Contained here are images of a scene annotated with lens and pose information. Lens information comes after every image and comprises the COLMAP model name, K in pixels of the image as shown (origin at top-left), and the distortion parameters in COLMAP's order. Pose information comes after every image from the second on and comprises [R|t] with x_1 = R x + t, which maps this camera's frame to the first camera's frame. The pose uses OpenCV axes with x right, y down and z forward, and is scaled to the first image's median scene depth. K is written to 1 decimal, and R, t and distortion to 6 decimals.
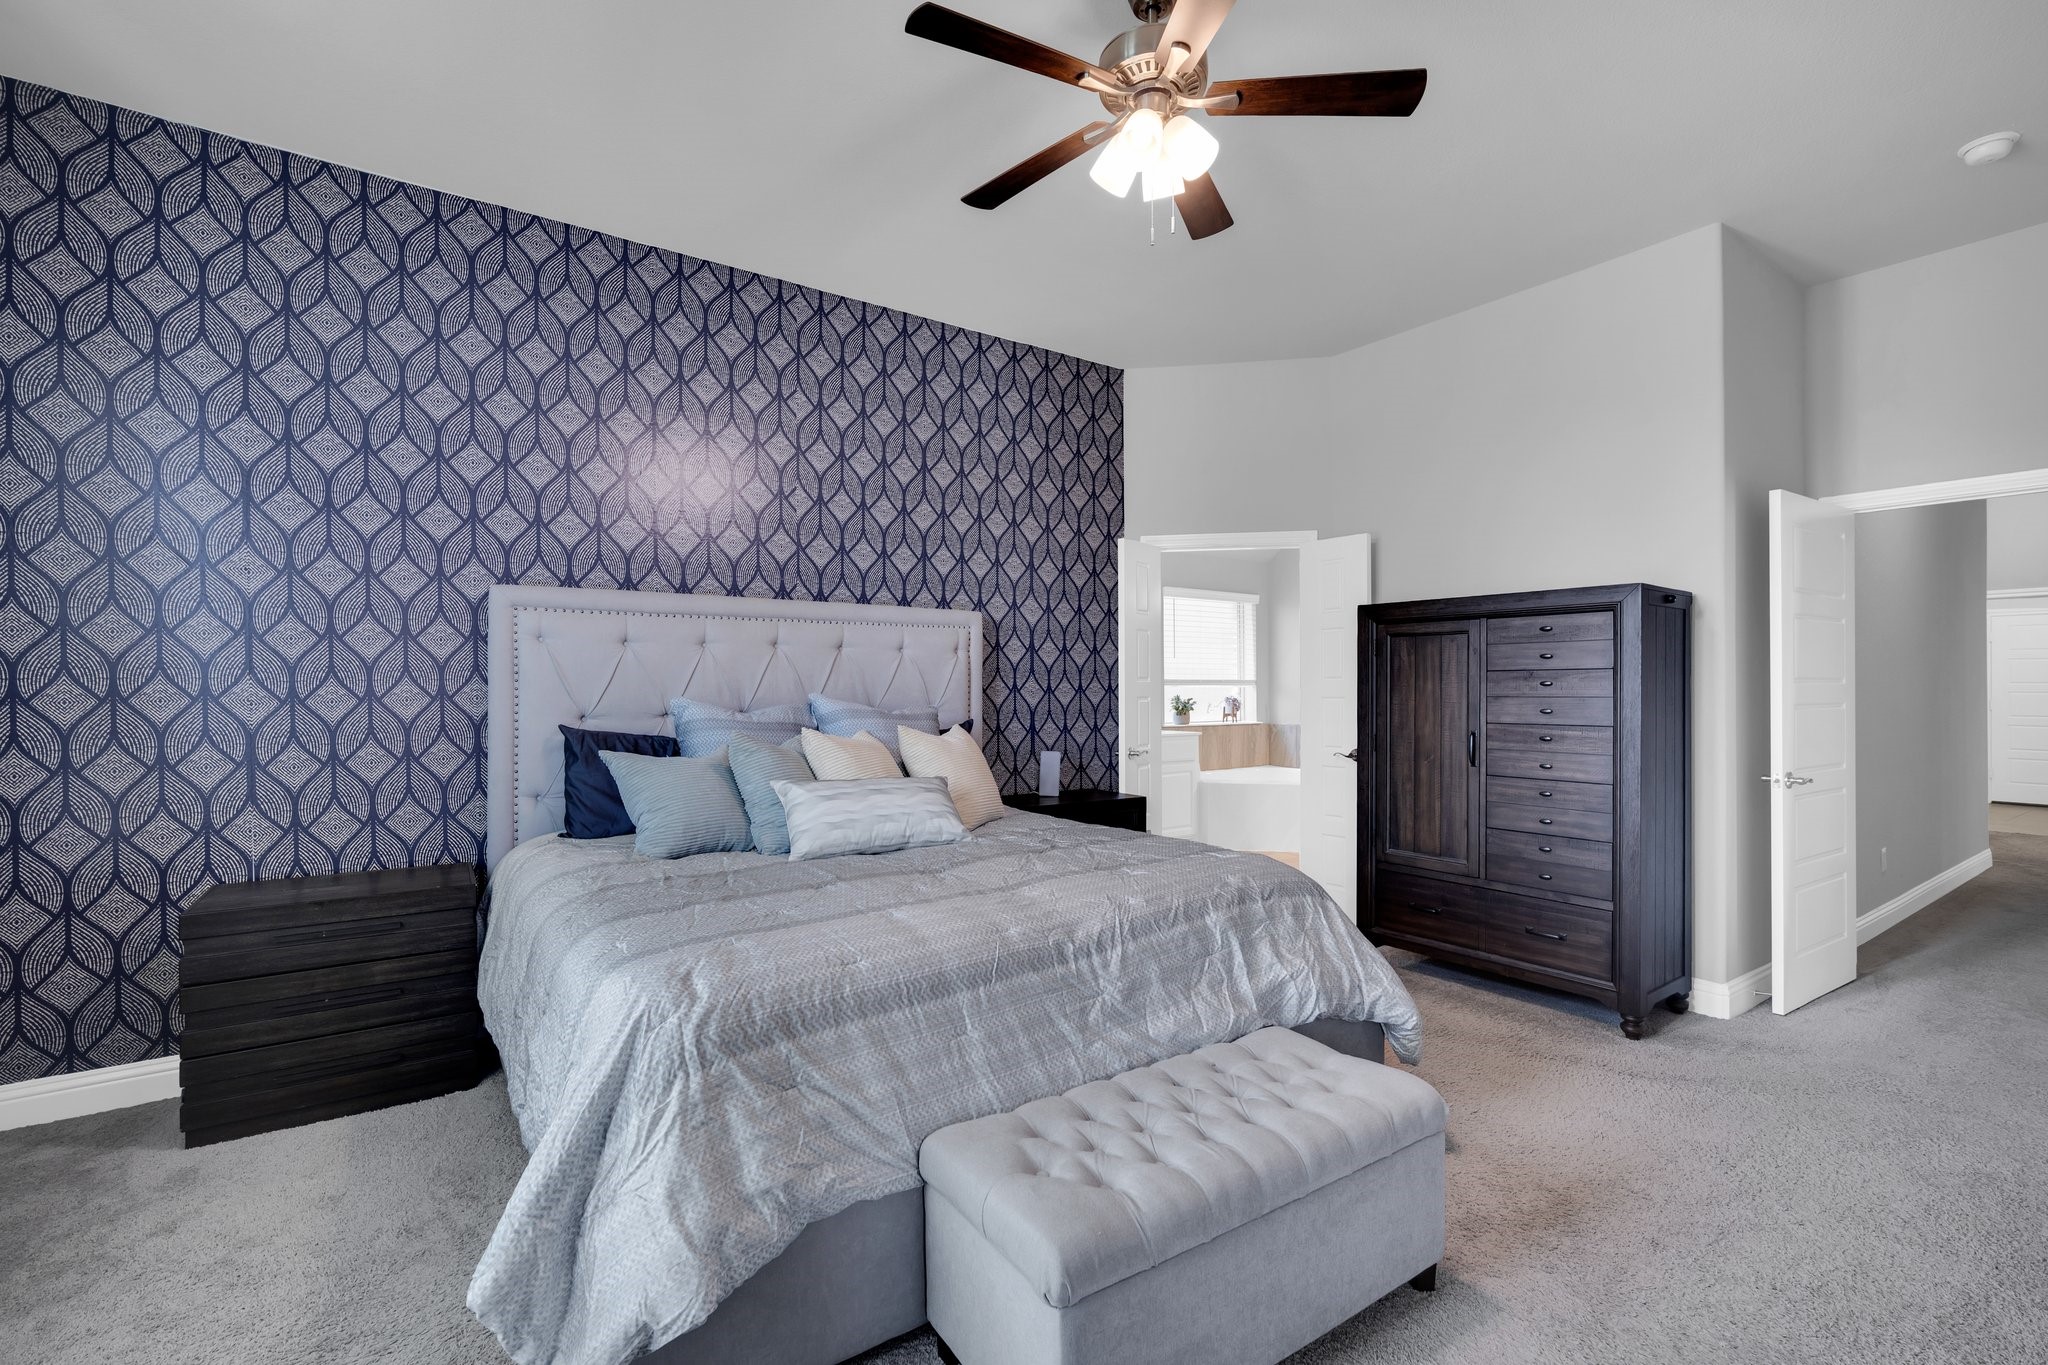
lens RADIAL K [[929.4, 0, 1039.0], [0, 929.4, 680.7], [0, 0, 1]] dist [-0.001170, -0.000527]
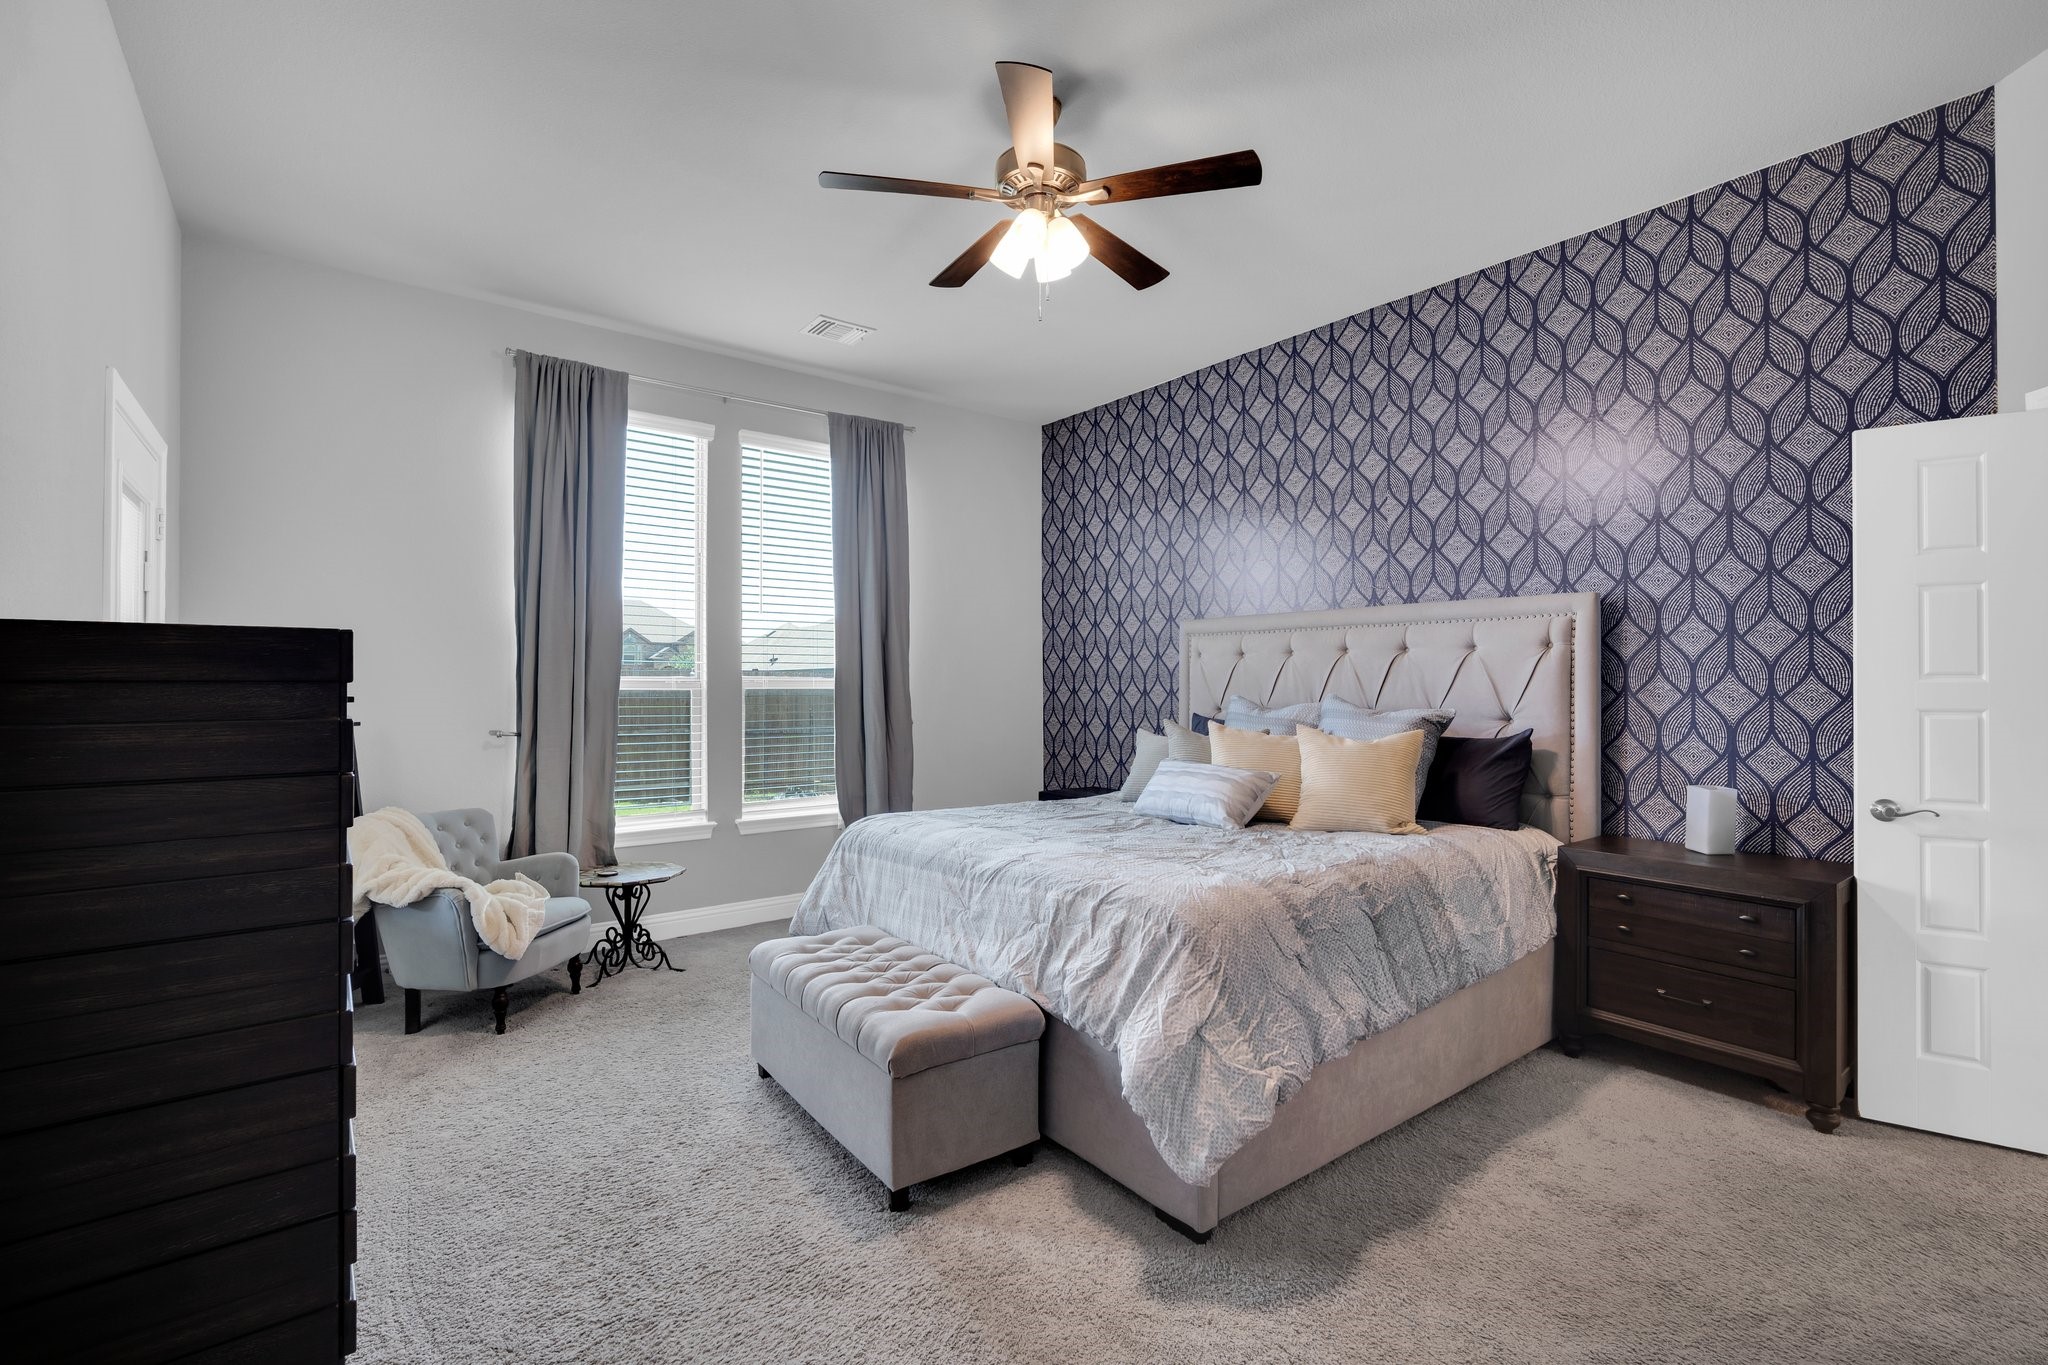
lens RADIAL K [[929.4, 0, 1038.9], [0, 929.4, 683.9], [0, 0, 1]] dist [-0.001170, -0.000527]
pose [[0.033198, 0.001029, -0.999448, 0.662226], [0.006200, 0.999980, 0.001235, -0.001662], [0.999430, -0.006238, 0.033191, 0.489300]]
